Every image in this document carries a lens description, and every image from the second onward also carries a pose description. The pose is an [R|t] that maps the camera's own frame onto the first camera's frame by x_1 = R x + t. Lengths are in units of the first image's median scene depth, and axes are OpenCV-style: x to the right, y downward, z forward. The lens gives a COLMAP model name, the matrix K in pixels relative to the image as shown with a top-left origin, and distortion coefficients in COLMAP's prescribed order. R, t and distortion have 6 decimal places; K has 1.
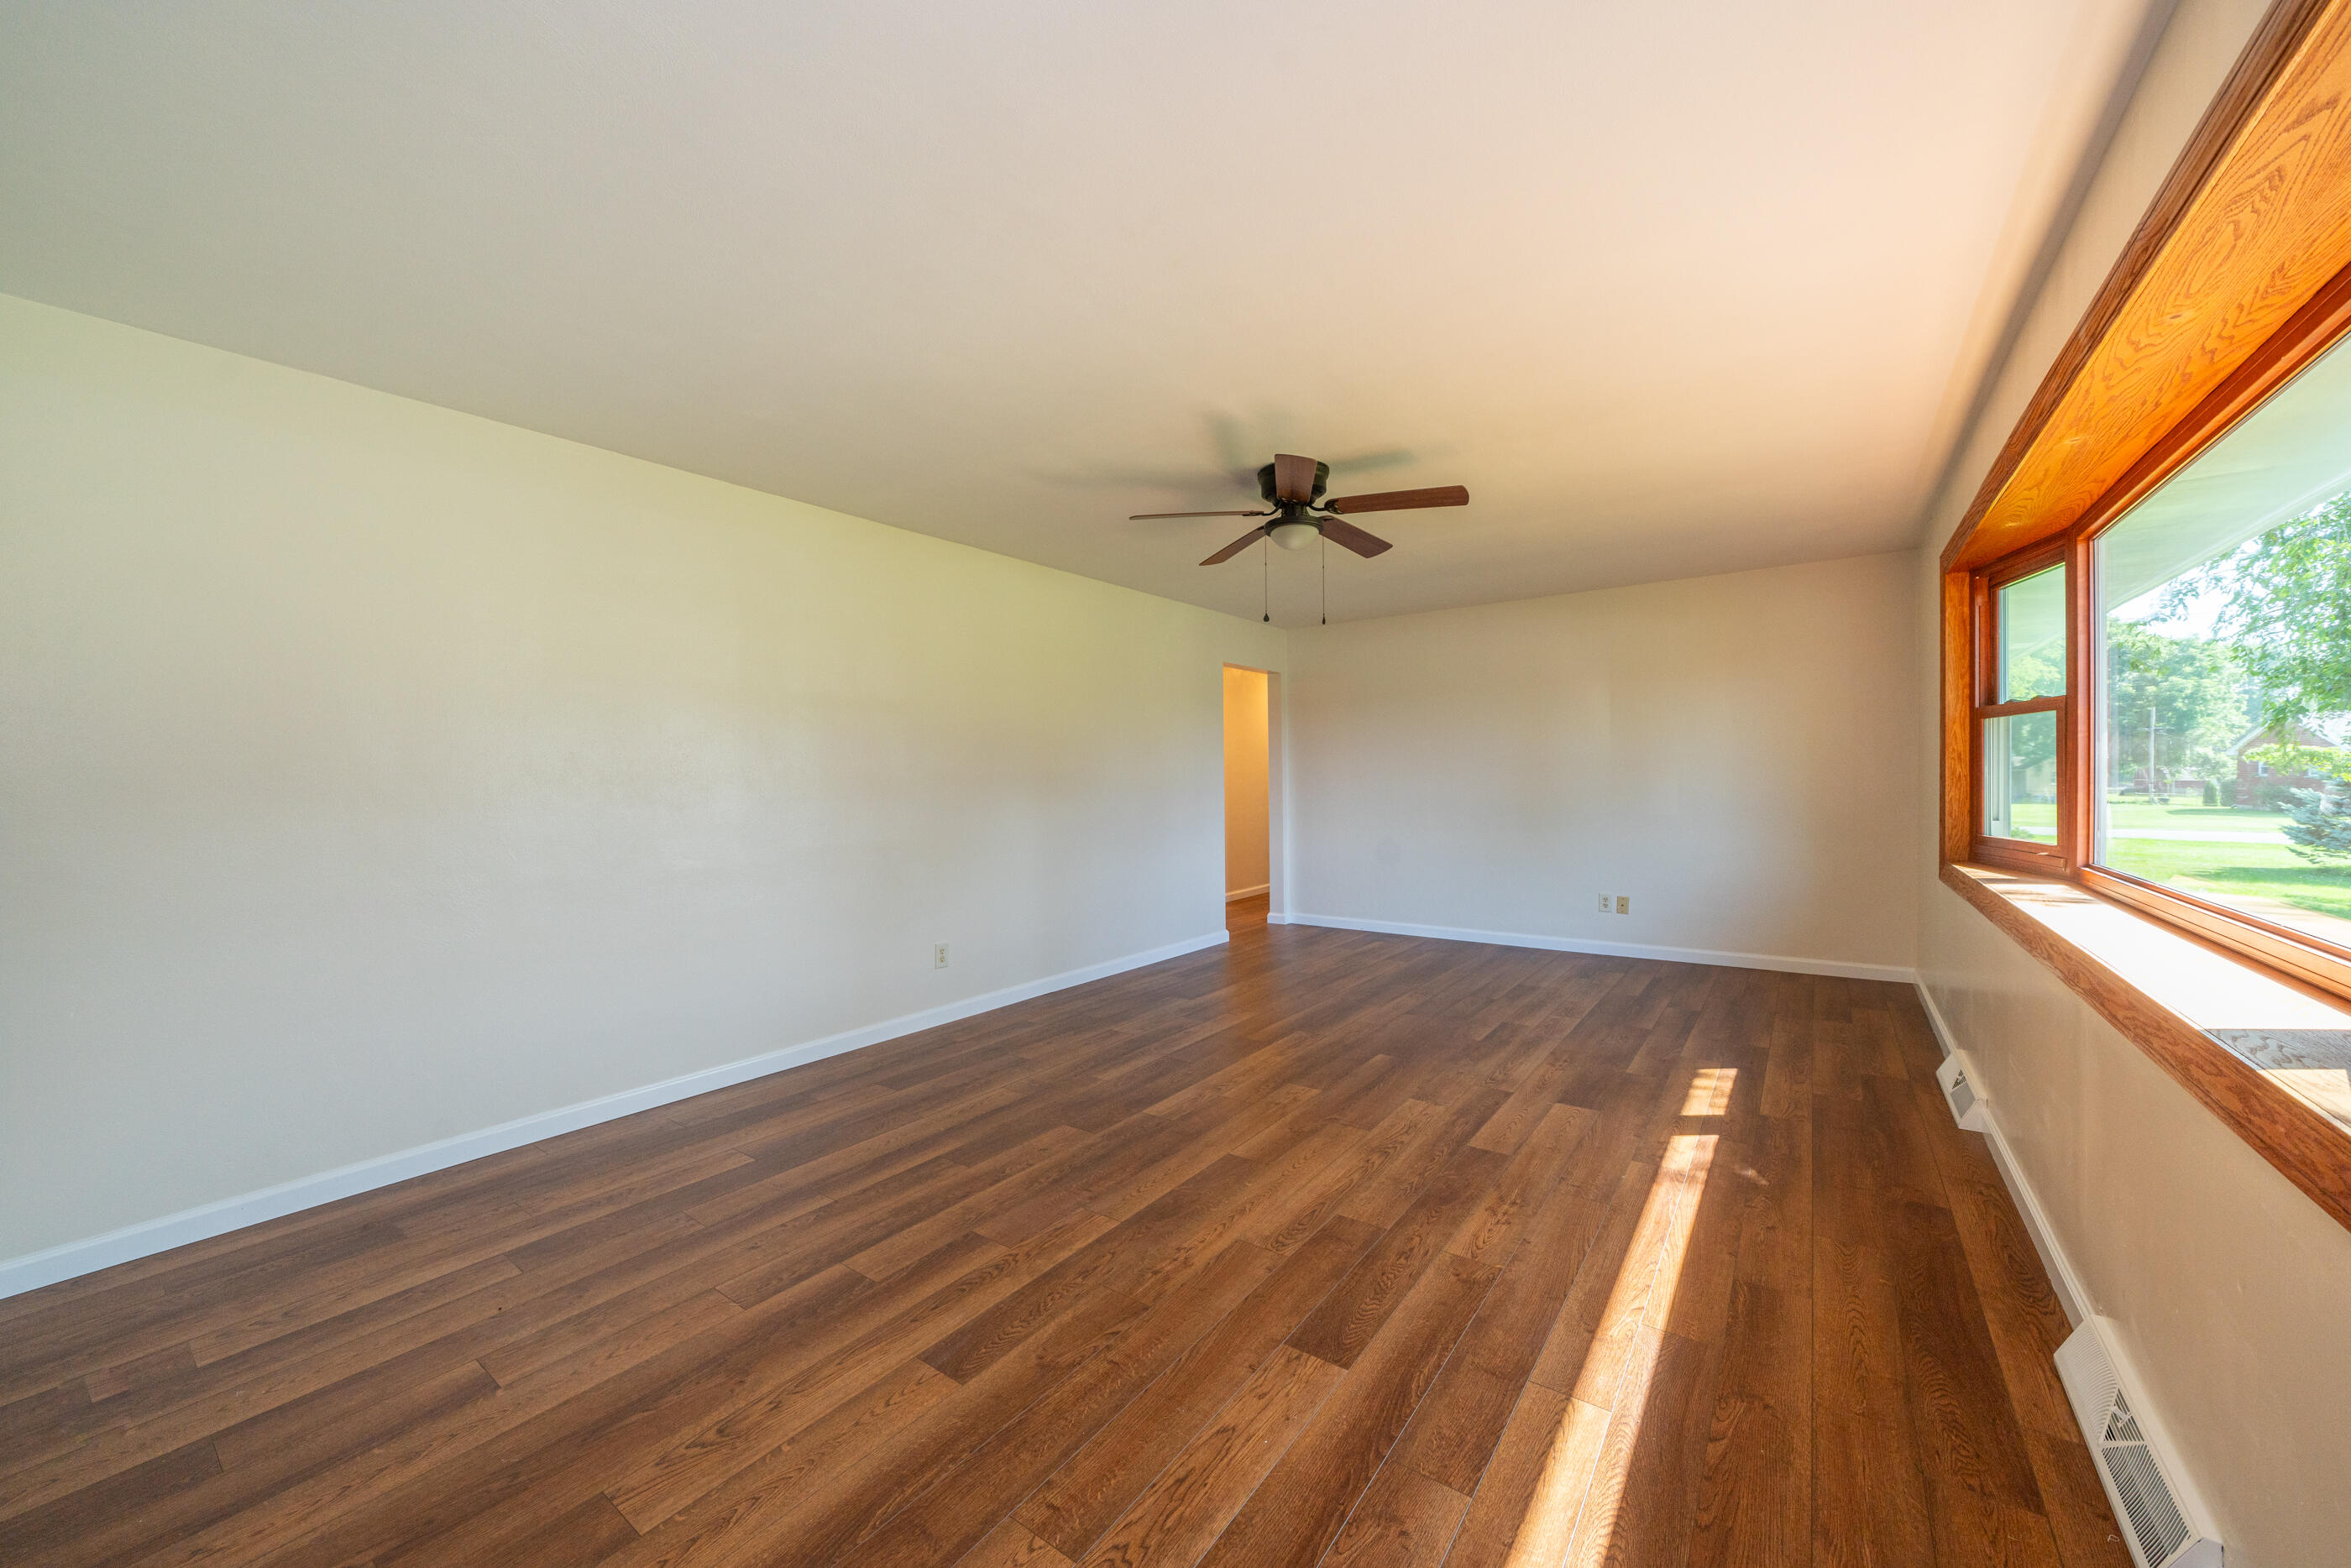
lens RADIAL K [[922.8, 0, 1175.5], [0, 922.8, 784.0], [0, 0, 1]] dist [0.000058, -0.000009]
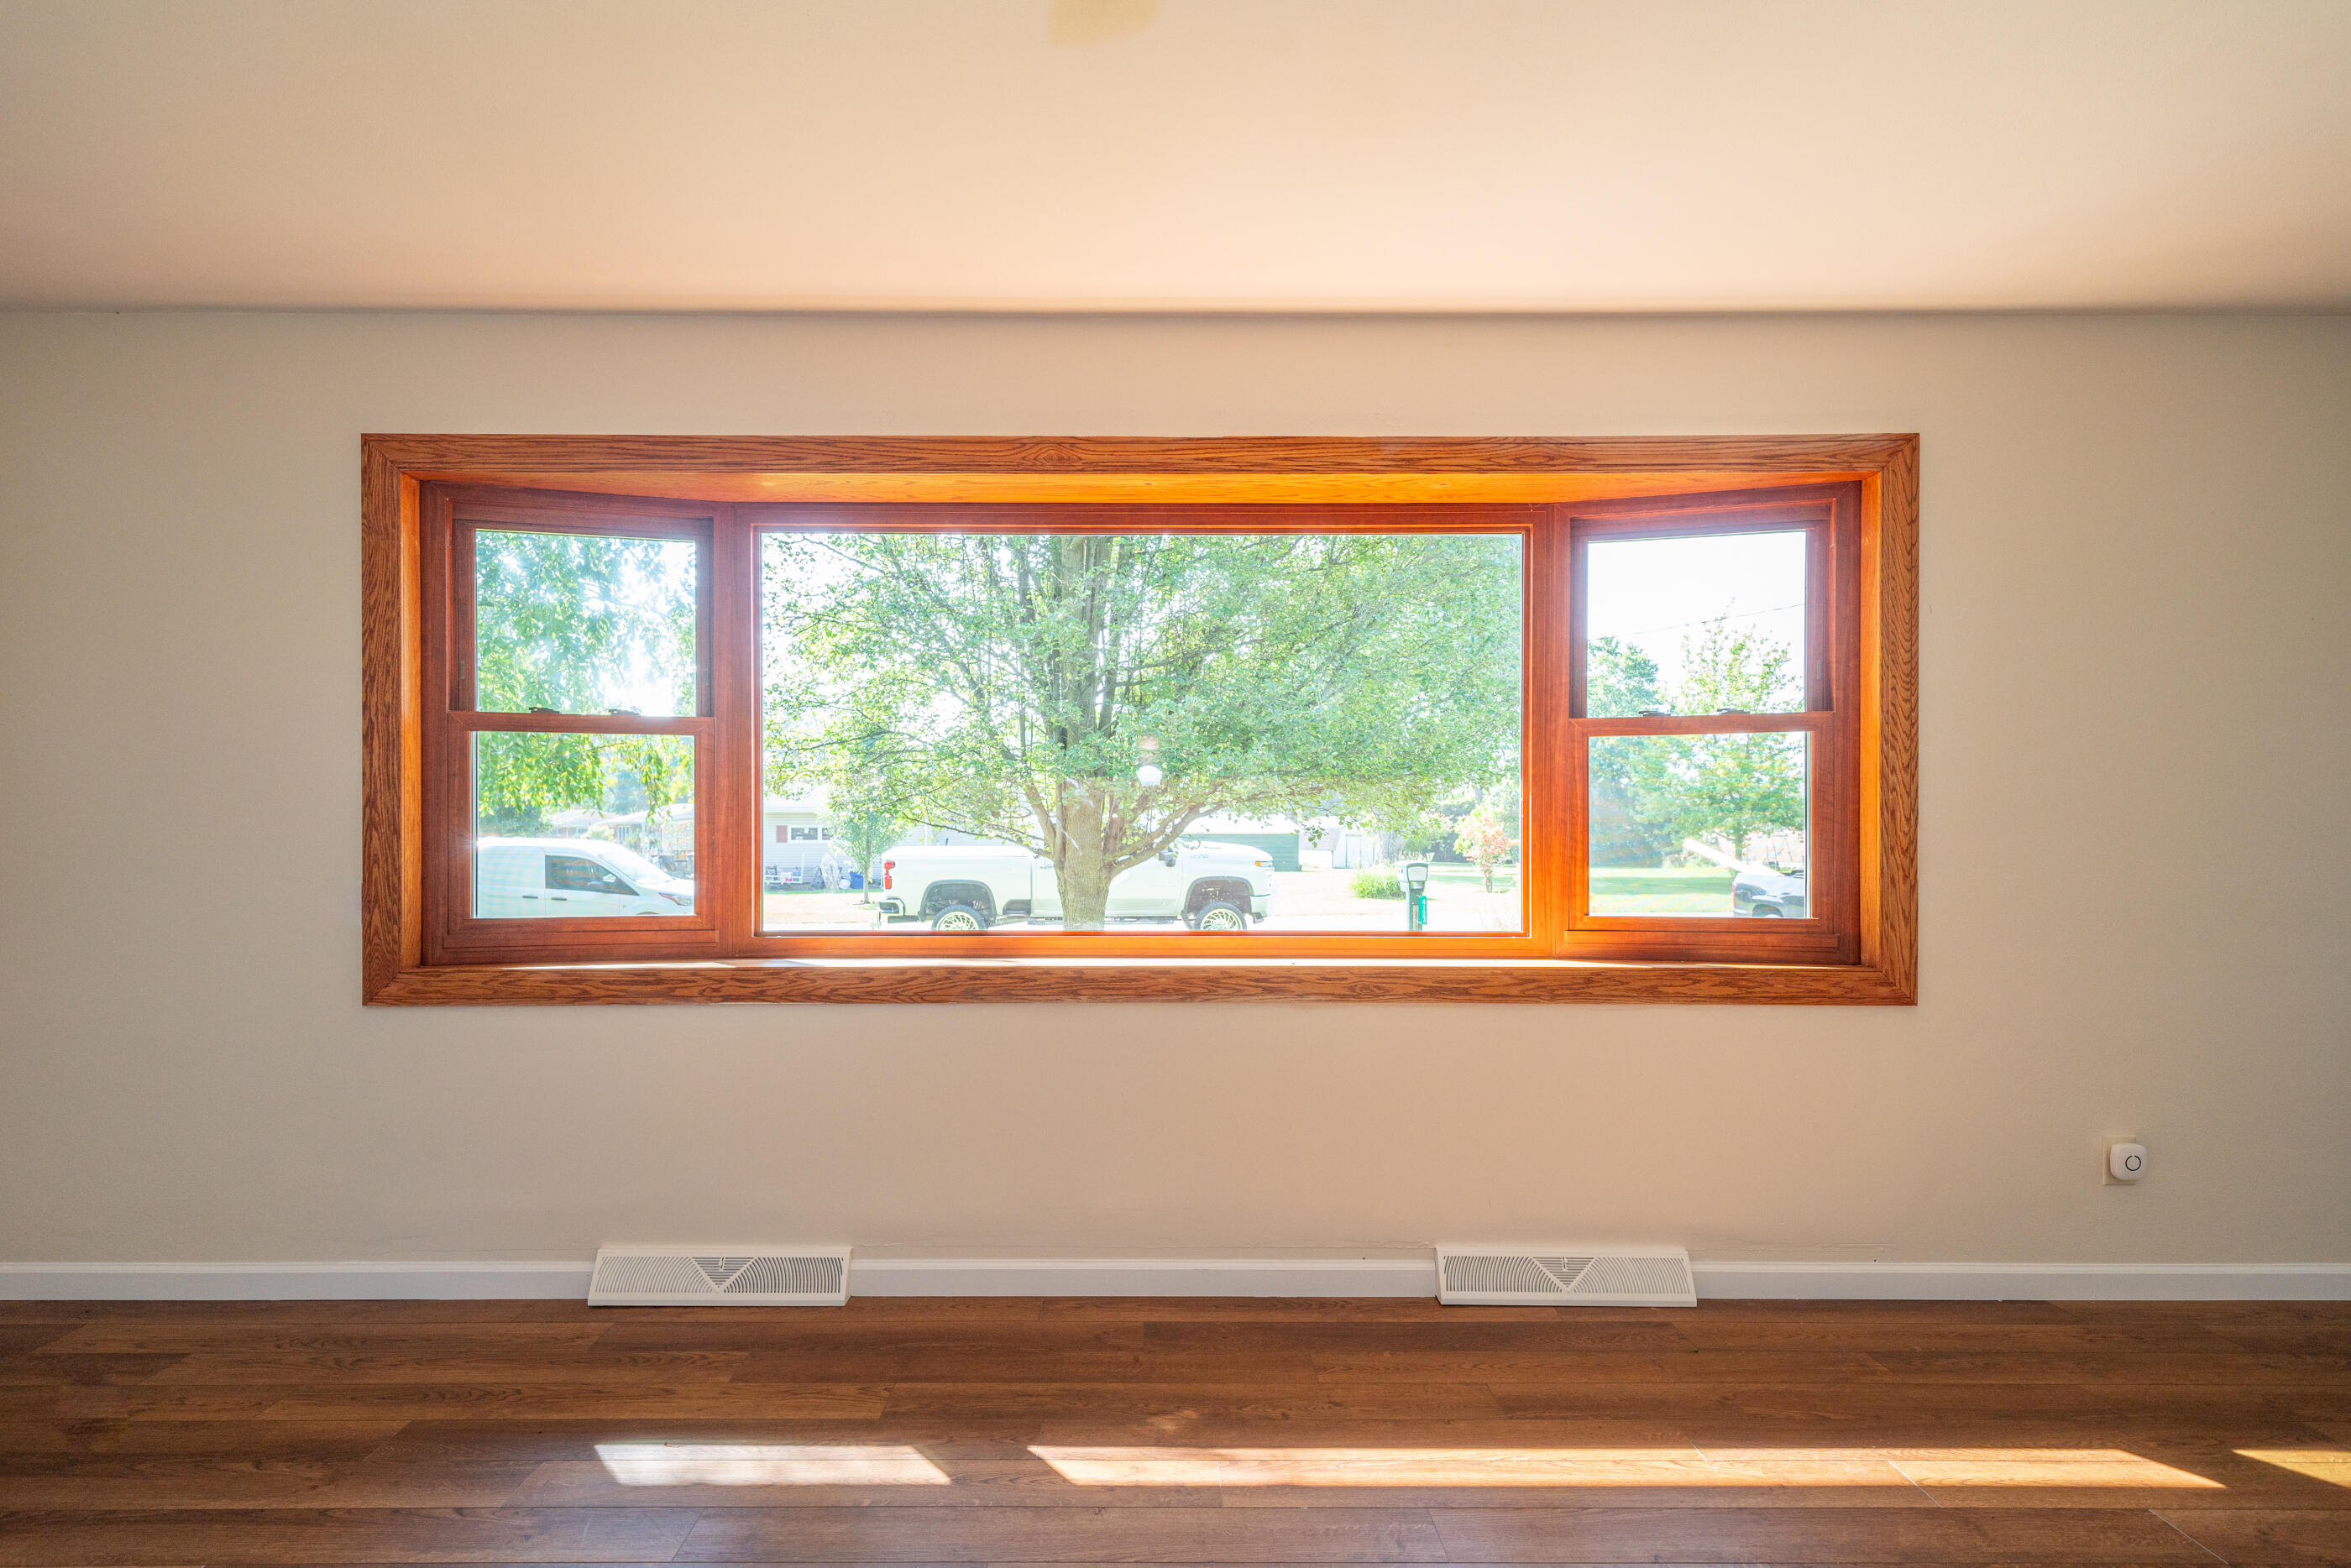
lens RADIAL K [[1218.6, 0, 1175.5], [0, 1218.6, 784.0], [0, 0, 1]] dist [0.002566, 0.000625]
pose [[-0.568467, 0.014570, 0.822577, -0.108739], [0.017149, 0.999836, -0.005859, -0.030300], [-0.822527, 0.010775, -0.568624, 1.433932]]
